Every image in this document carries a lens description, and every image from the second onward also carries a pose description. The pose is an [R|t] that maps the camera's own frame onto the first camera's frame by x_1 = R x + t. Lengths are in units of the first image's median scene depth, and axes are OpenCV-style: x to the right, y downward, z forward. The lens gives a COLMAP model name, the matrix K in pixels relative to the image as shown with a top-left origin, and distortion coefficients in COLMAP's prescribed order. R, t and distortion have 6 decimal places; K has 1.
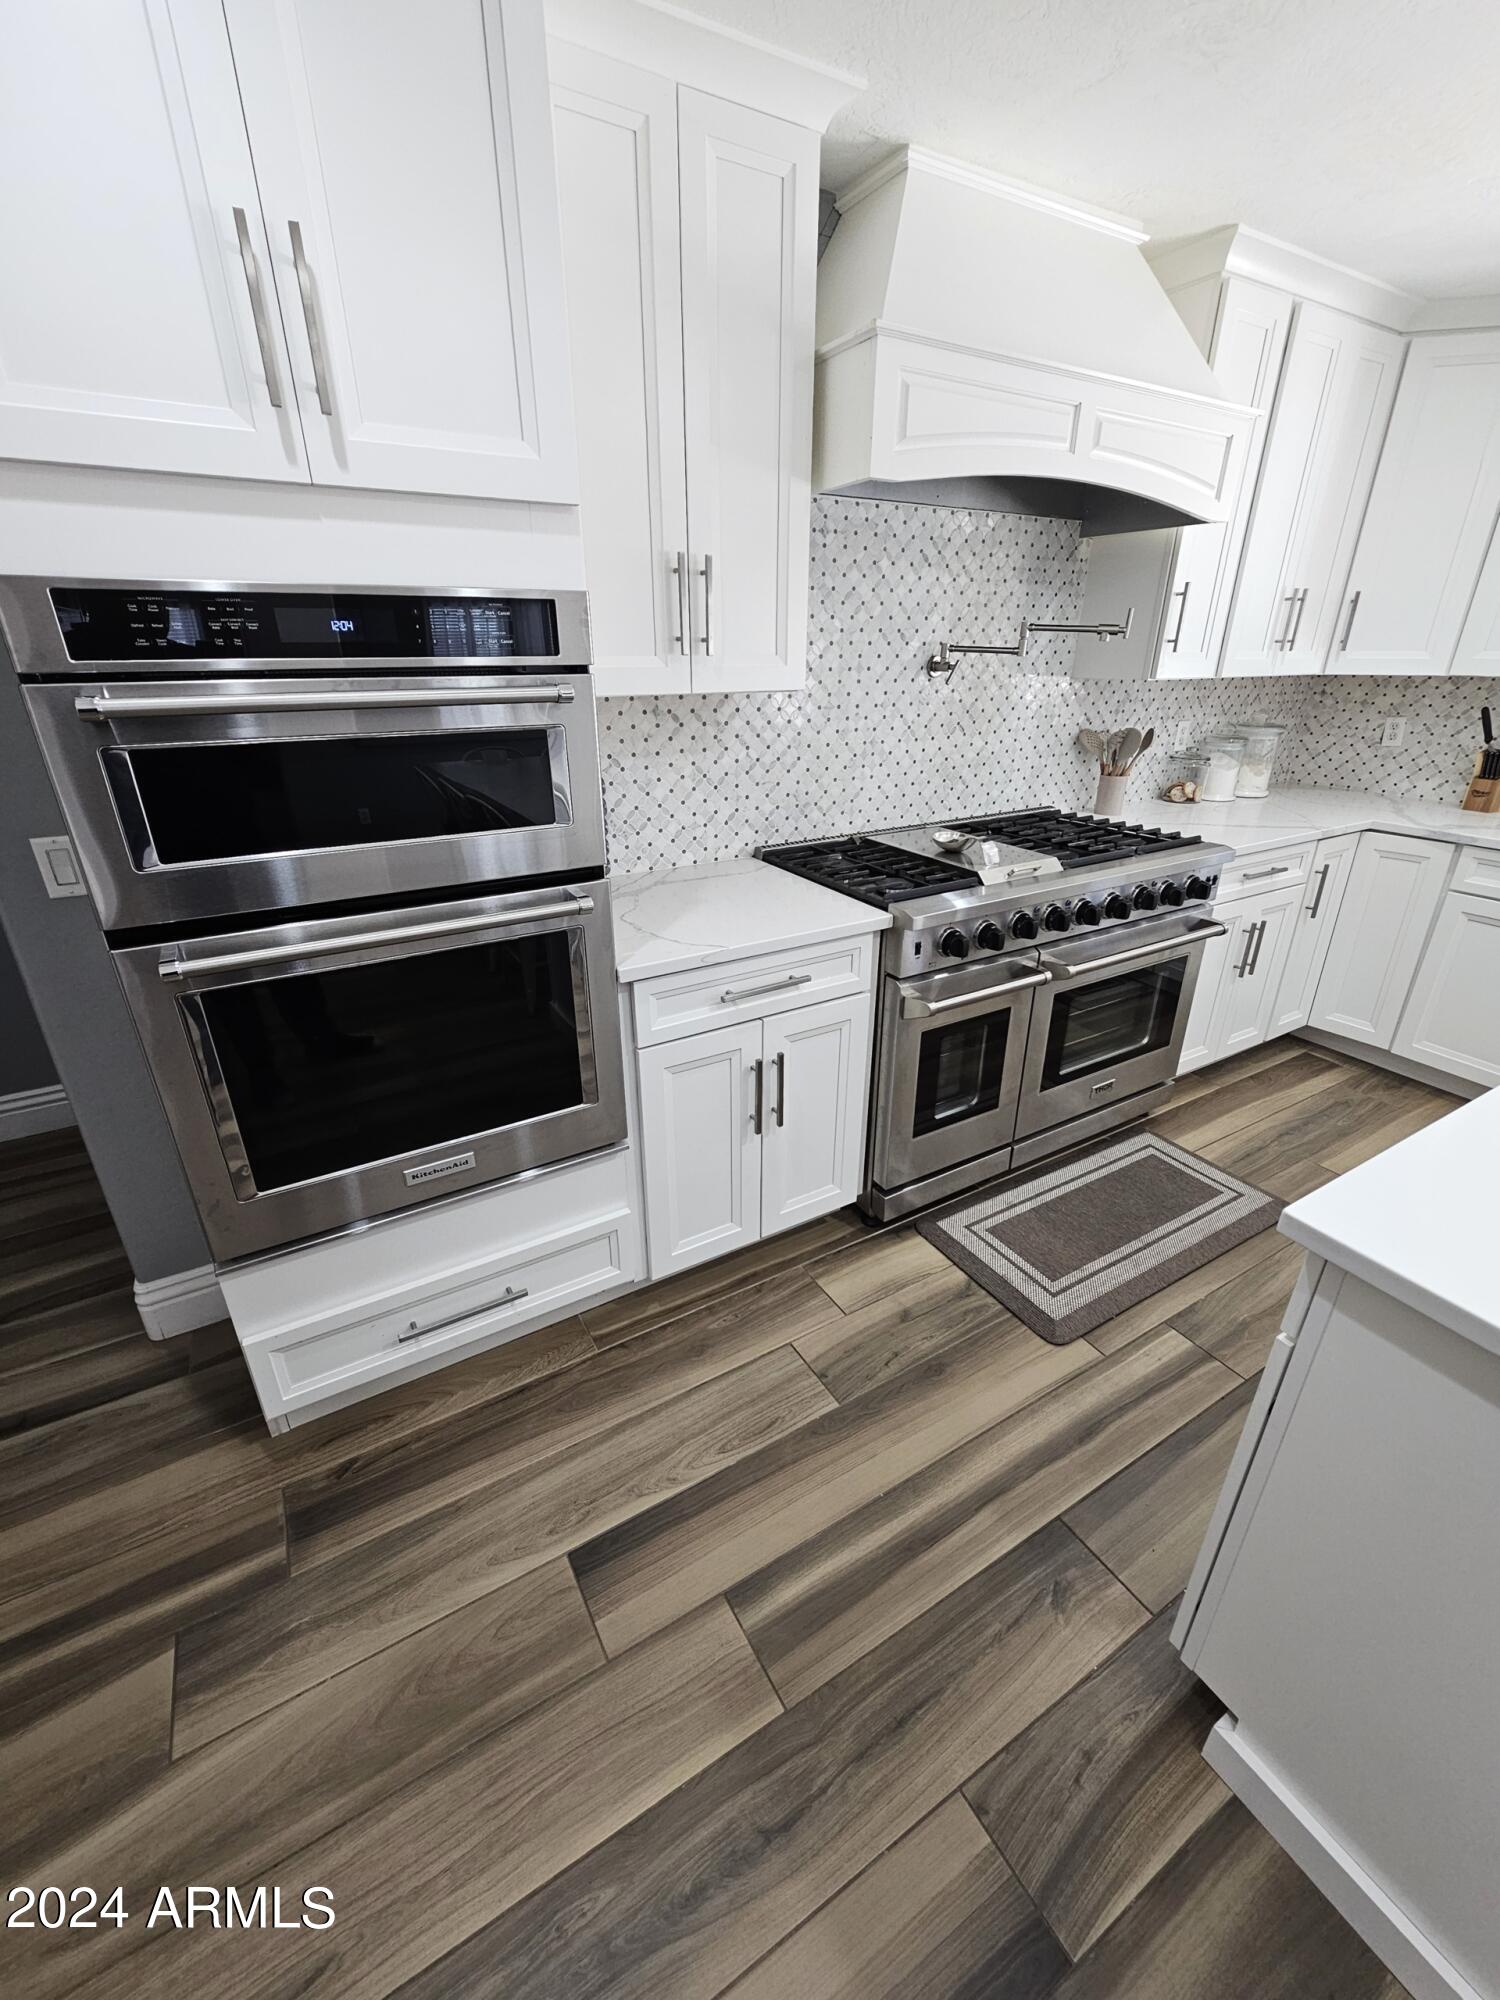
lens RADIAL K [[816.5, 0, 752.0], [0, 816.5, 1006.0], [0, 0, 1]] dist [-0.000417, -0.000234]
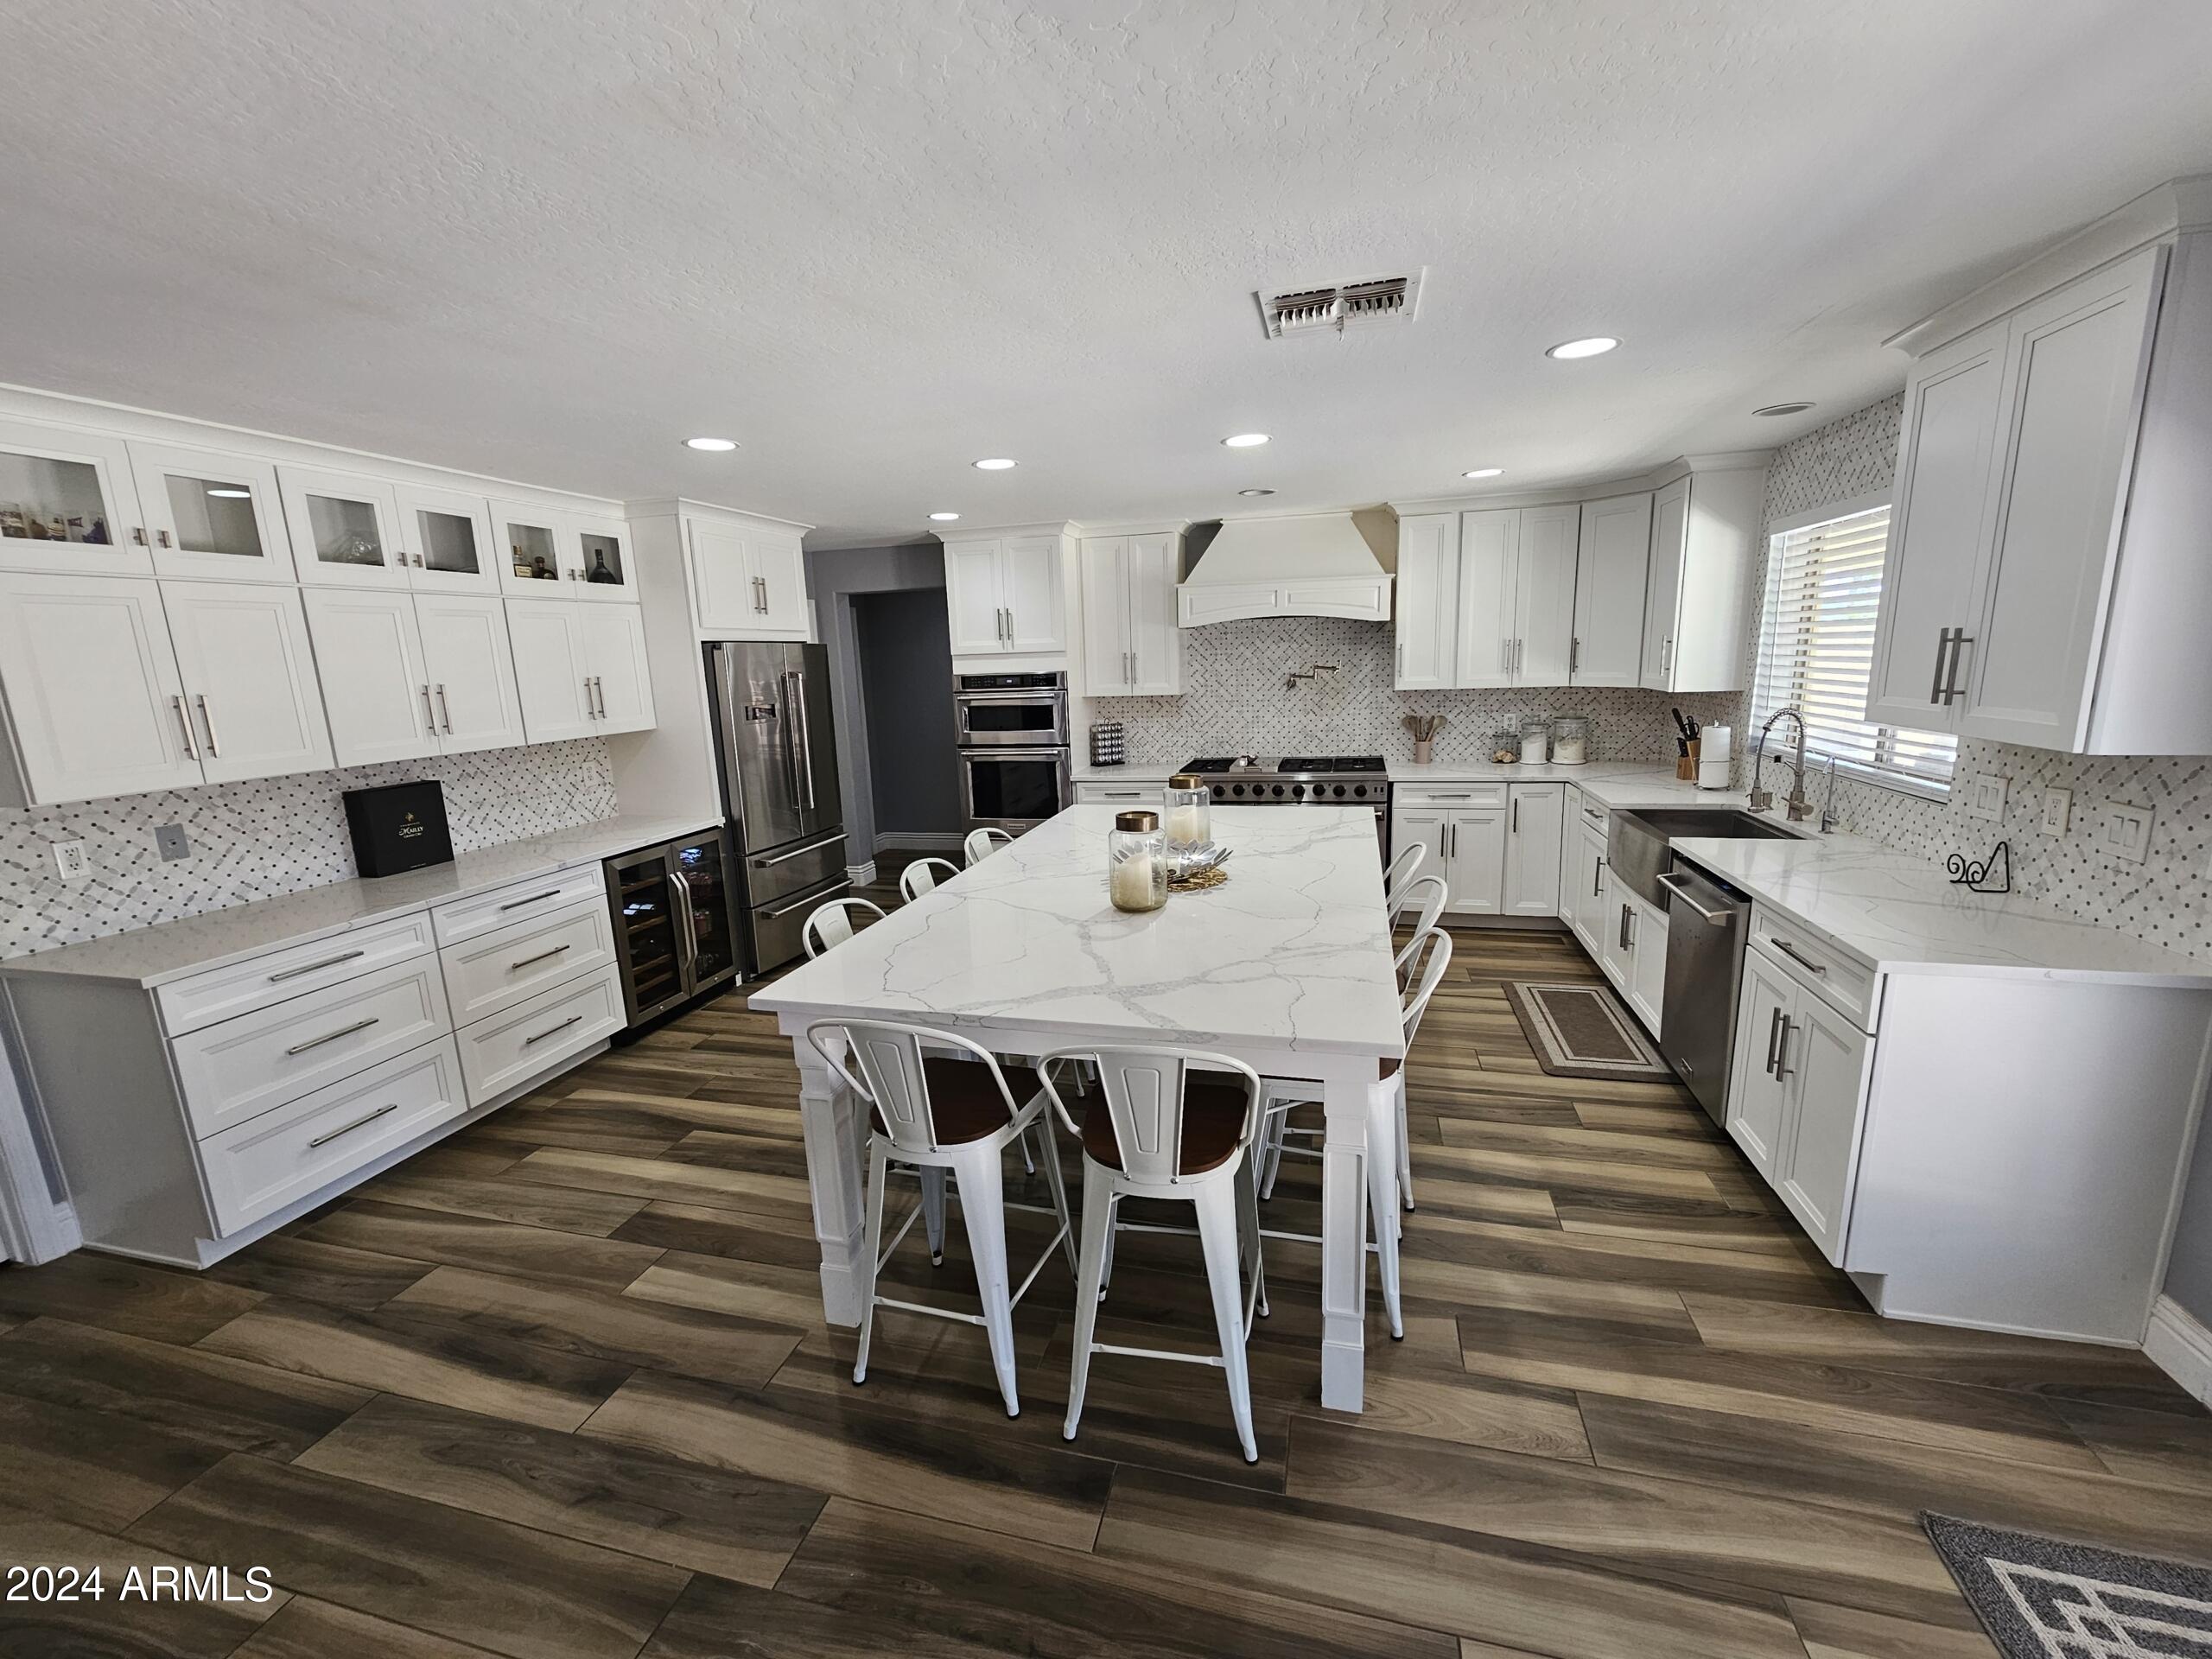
lens RADIAL K [[903.0, 0, 1111.5], [0, 903.0, 835.4], [0, 0, 1]] dist [-0.000417, -0.000234]
pose [[0.706398, 0.118251, -0.697867, 1.671815], [-0.254059, 0.962605, -0.094055, 0.321395], [0.660648, 0.243740, 0.710024, -0.932286]]
